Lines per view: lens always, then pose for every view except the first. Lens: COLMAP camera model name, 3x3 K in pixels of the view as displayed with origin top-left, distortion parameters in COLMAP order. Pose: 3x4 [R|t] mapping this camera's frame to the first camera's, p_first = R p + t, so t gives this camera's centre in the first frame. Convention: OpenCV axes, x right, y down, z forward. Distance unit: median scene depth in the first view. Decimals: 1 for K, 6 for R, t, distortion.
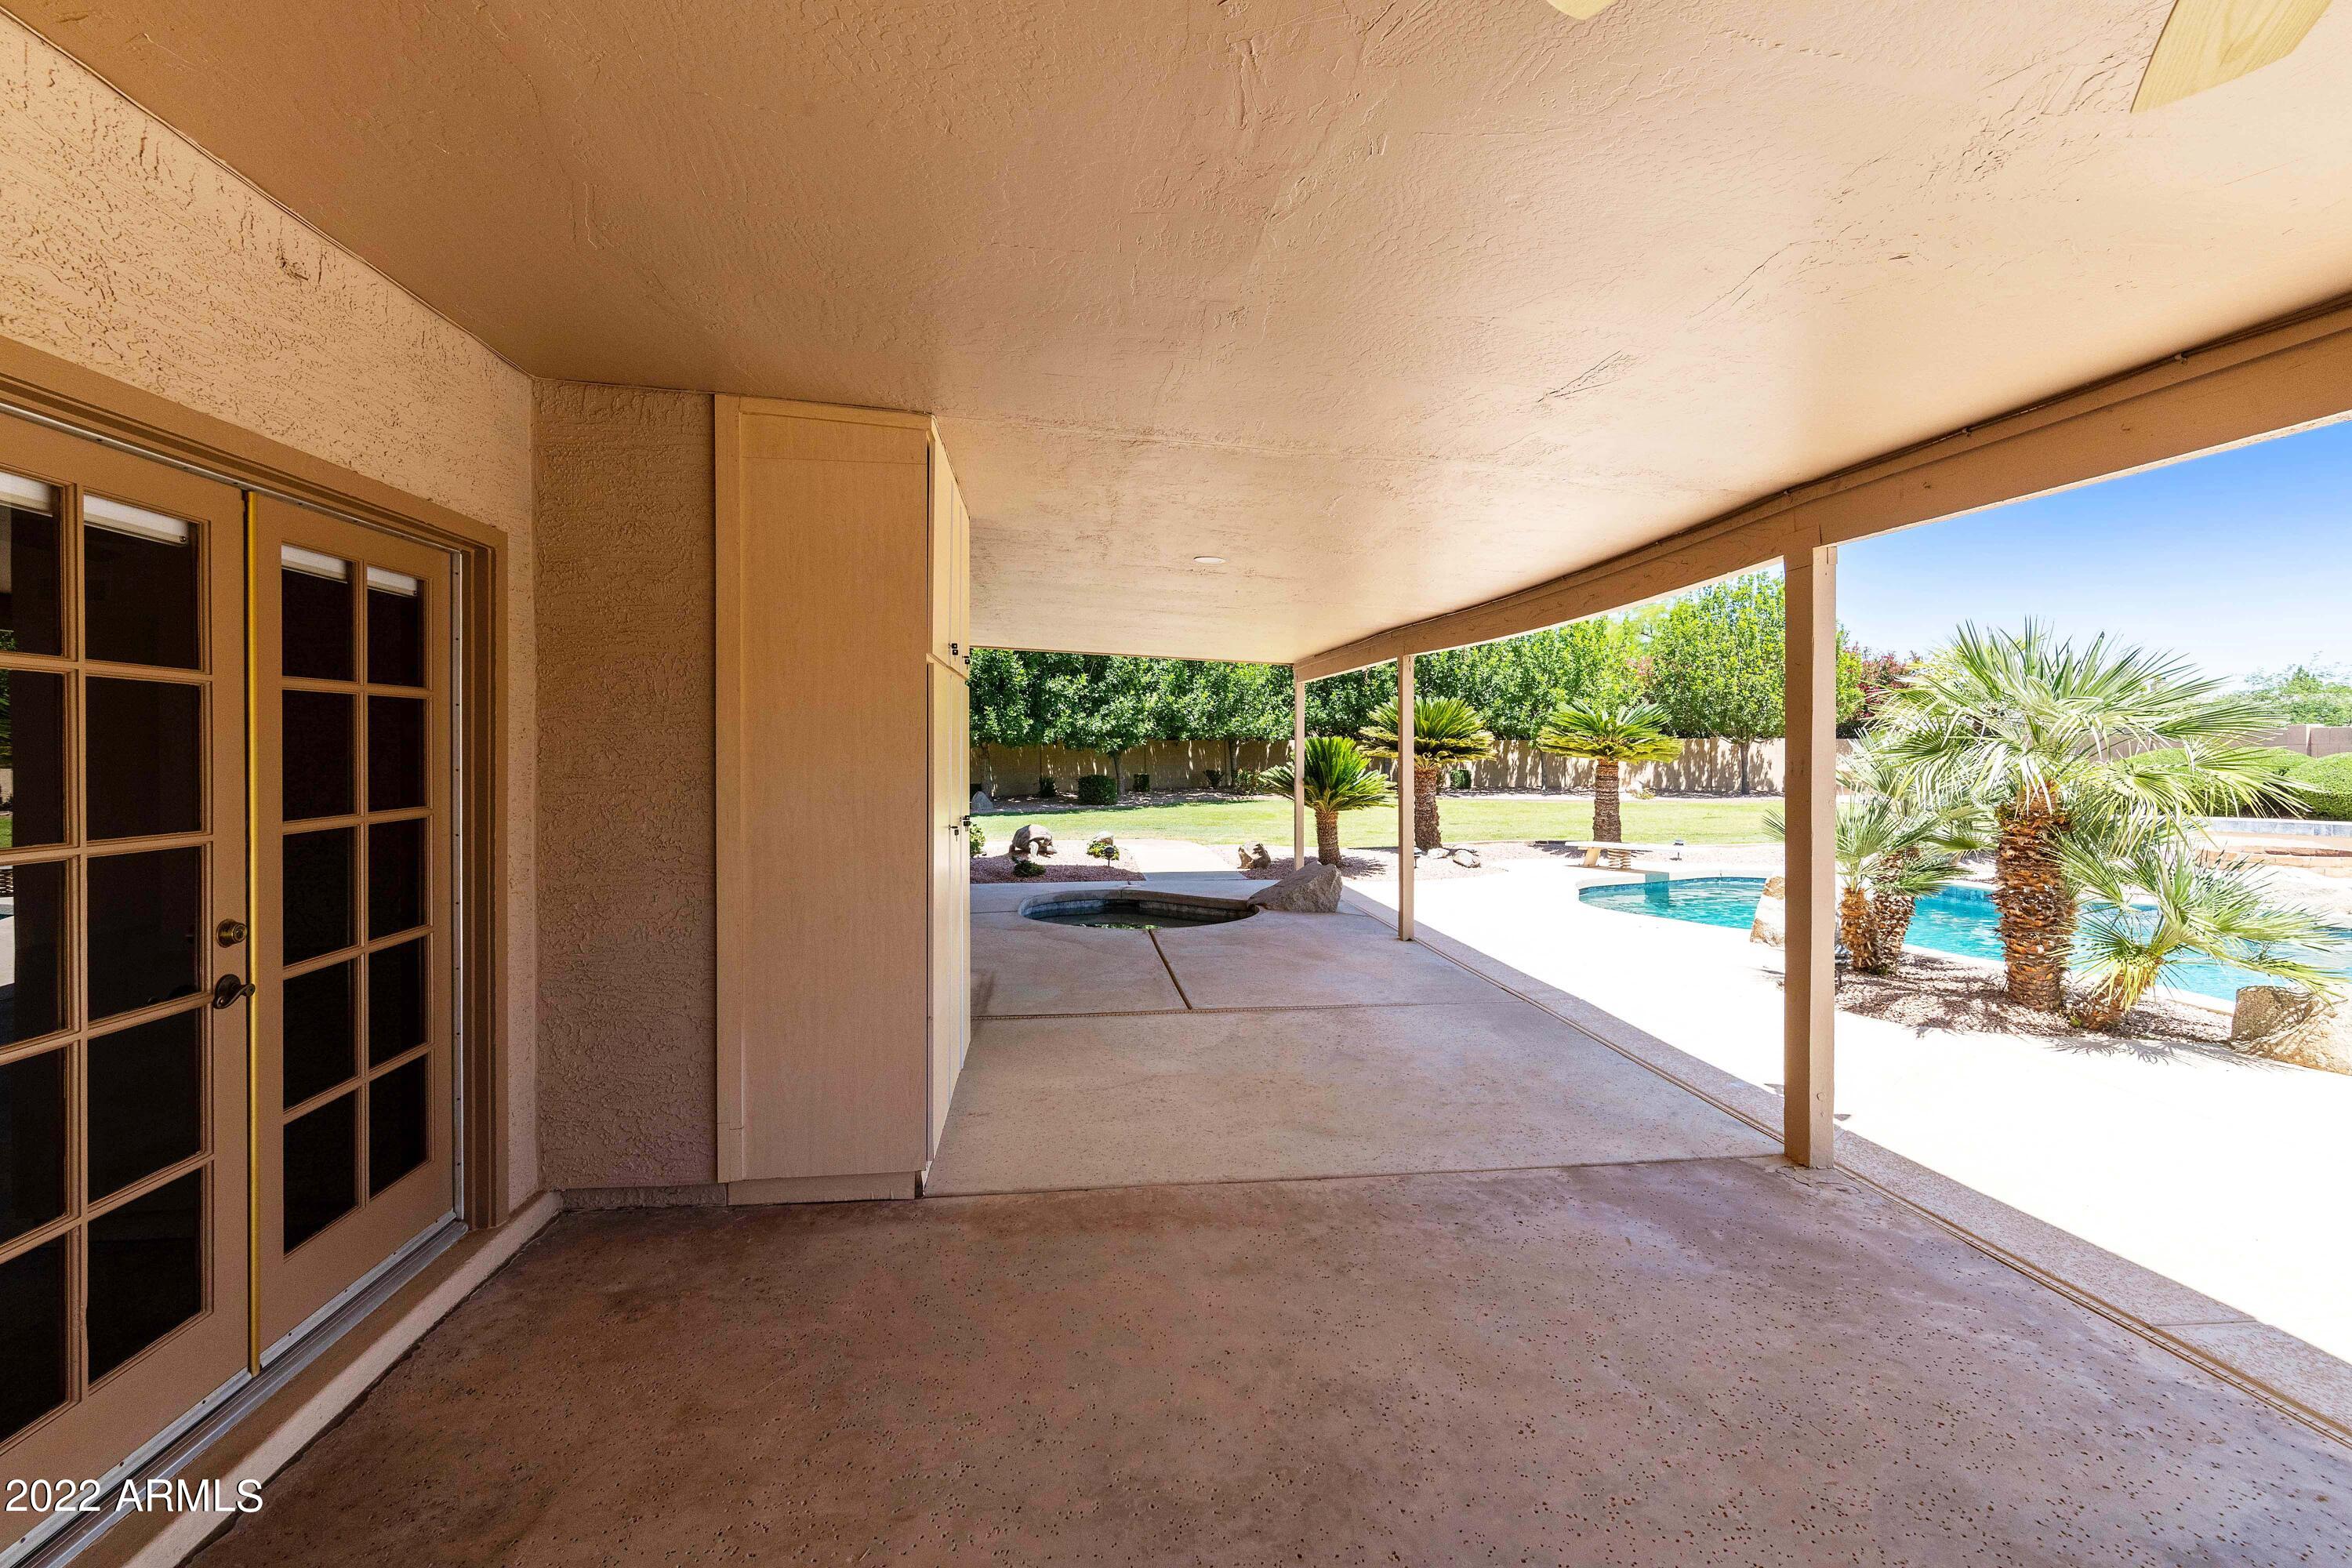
lens RADIAL K [[1020.6, 0, 1177.3], [0, 1020.6, 735.3], [0, 0, 1]] dist [-0.000766, -0.000134]
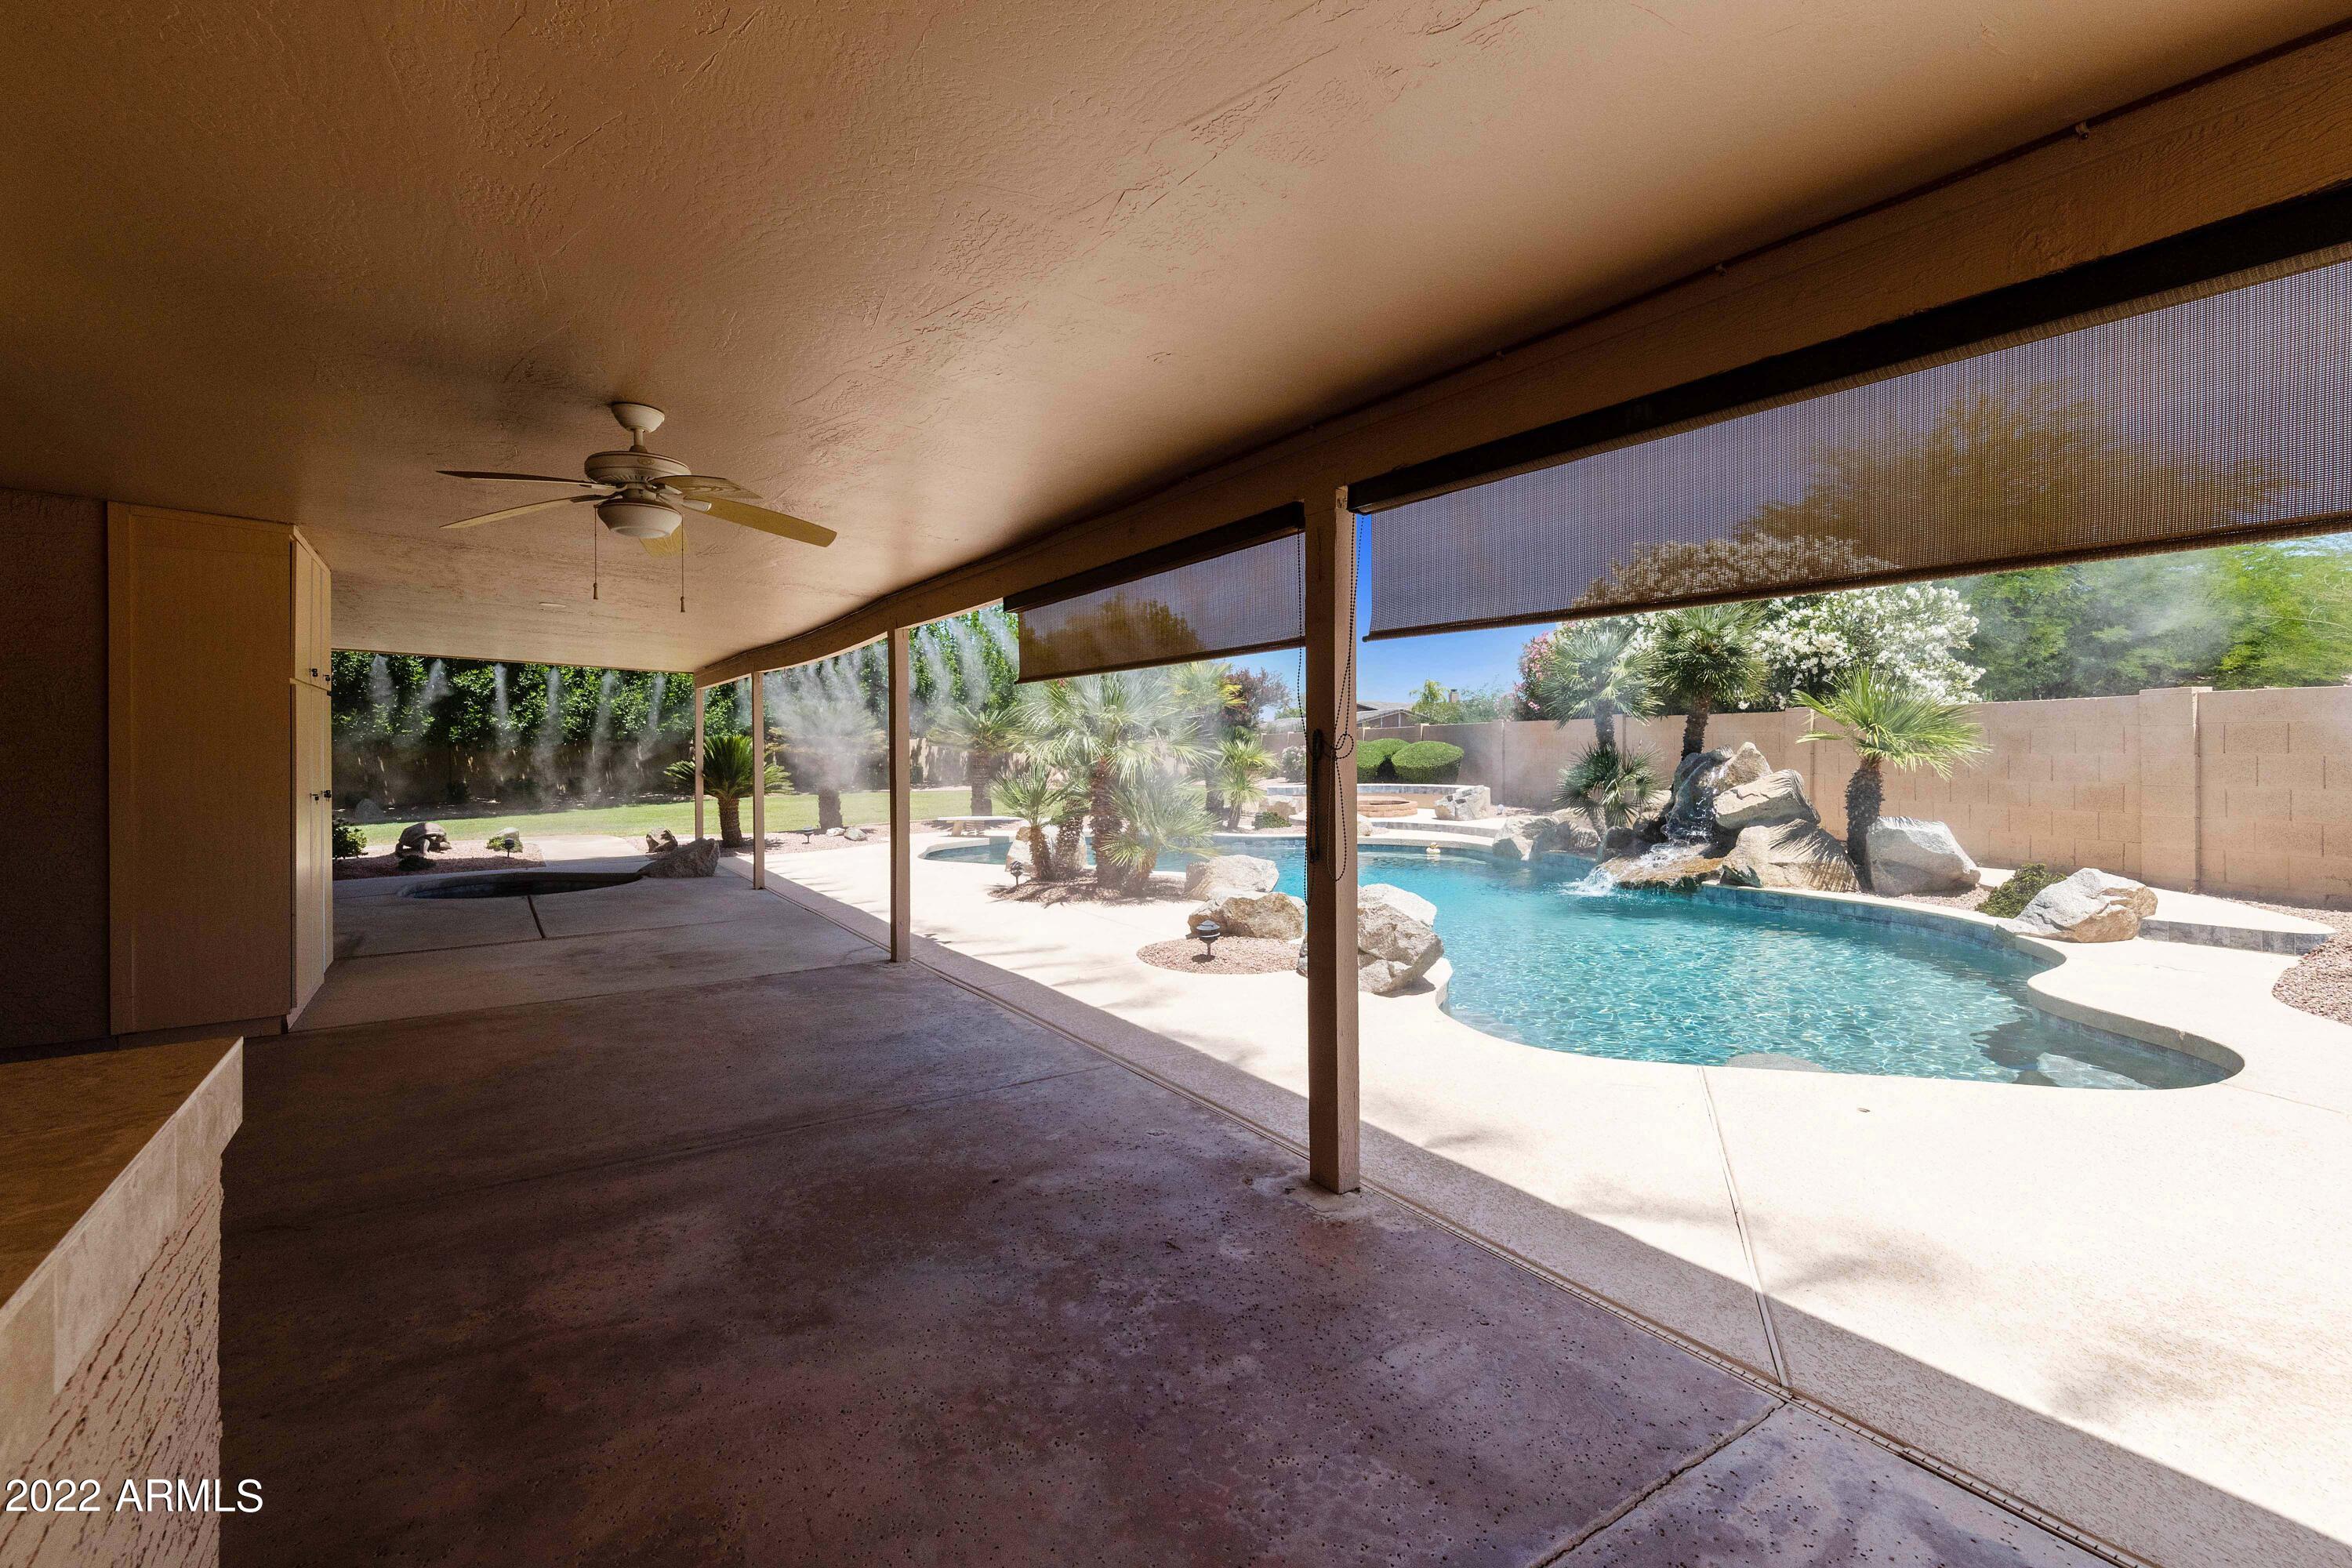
lens RADIAL K [[1020.6, 0, 1177.3], [0, 1020.6, 735.3], [0, 0, 1]] dist [-0.000766, -0.000134]
pose [[0.889755, -0.003997, 0.456422, 0.103397], [0.004917, 0.999988, -0.000828, 0.006234], [-0.456413, 0.002981, 0.889763, -0.417633]]
